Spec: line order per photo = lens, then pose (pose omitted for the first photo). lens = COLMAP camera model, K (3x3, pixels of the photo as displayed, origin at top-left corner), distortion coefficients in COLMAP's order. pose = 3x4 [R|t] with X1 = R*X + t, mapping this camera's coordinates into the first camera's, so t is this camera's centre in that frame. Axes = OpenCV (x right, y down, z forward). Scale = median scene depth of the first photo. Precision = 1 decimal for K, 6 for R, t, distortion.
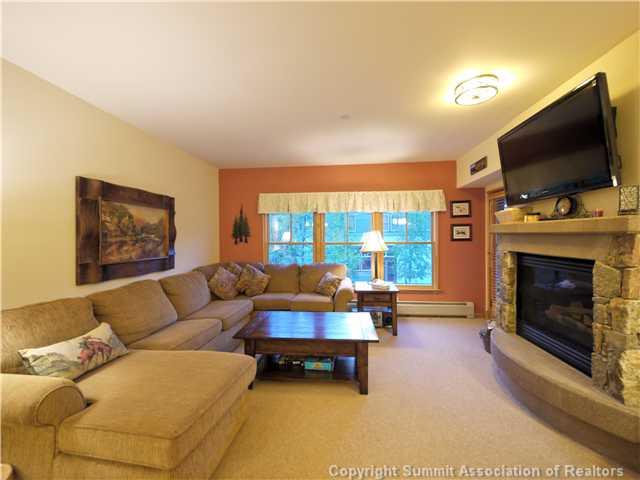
lens RADIAL K [[263.4, 0, 320.0], [0, 263.4, 240.0], [0, 0, 1]] dist [-0.000625, -0.000143]
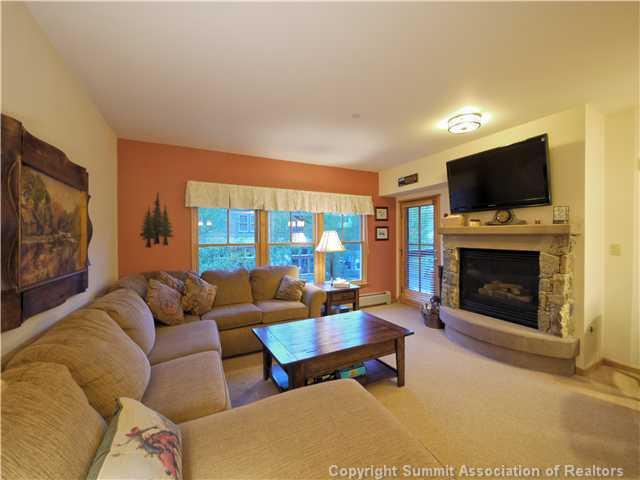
lens RADIAL K [[263.4, 0, 320.0], [0, 263.4, 240.0], [0, 0, 1]] dist [-0.000625, -0.000143]
pose [[0.836704, -0.005025, 0.547633, -0.504202], [0.006941, 0.999975, -0.001429, 0.000892], [-0.547612, 0.004997, 0.836718, 0.220198]]
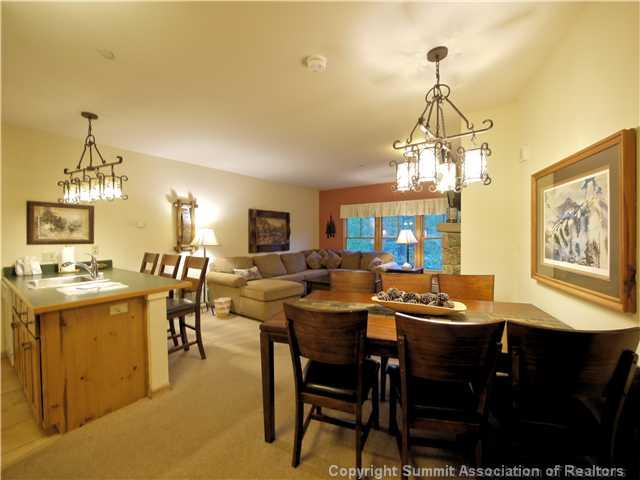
lens RADIAL K [[263.4, 0, 320.0], [0, 263.4, 240.0], [0, 0, 1]] dist [-0.000625, -0.000143]
pose [[0.866628, 0.012867, -0.498788, 0.664804], [-0.006983, 0.999882, 0.013661, 0.009001], [0.498905, -0.008356, 0.866616, -0.605092]]
